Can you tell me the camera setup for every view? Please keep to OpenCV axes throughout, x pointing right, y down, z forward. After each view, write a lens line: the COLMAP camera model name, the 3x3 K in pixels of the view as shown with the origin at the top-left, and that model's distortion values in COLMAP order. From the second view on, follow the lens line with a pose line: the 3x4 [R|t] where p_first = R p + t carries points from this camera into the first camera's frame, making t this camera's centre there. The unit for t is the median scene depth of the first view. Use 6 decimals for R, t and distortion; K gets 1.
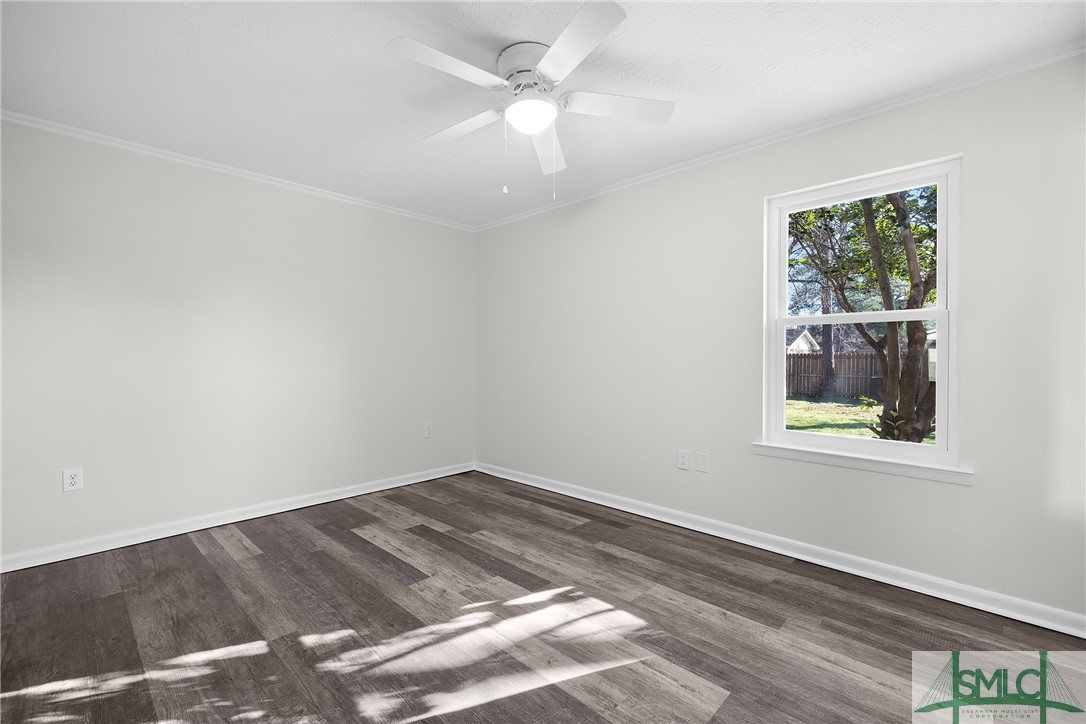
lens RADIAL K [[459.6, 0, 544.1], [0, 459.6, 359.4], [0, 0, 1]] dist [-0.005139, 0.000528]
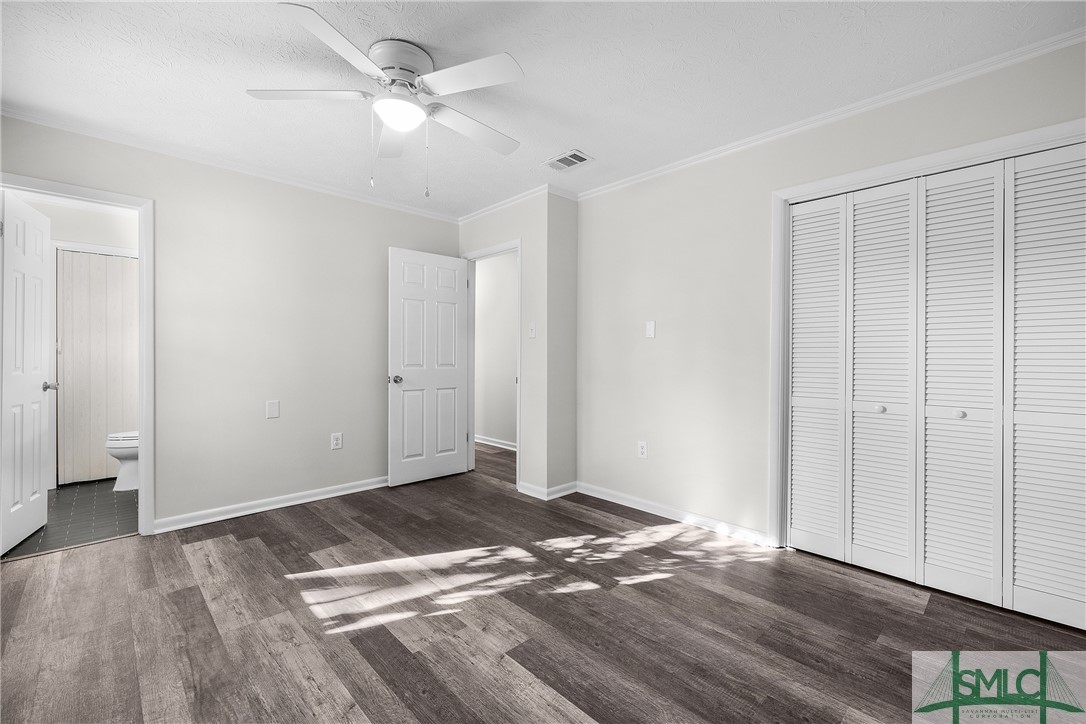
lens RADIAL K [[459.6, 0, 541.9], [0, 459.6, 357.7], [0, 0, 1]] dist [-0.005139, 0.000528]
pose [[-0.999104, -0.006978, 0.041738, -0.358422], [-0.006659, 0.999948, 0.007765, -0.003719], [-0.041790, 0.007480, -0.999098, 1.851590]]
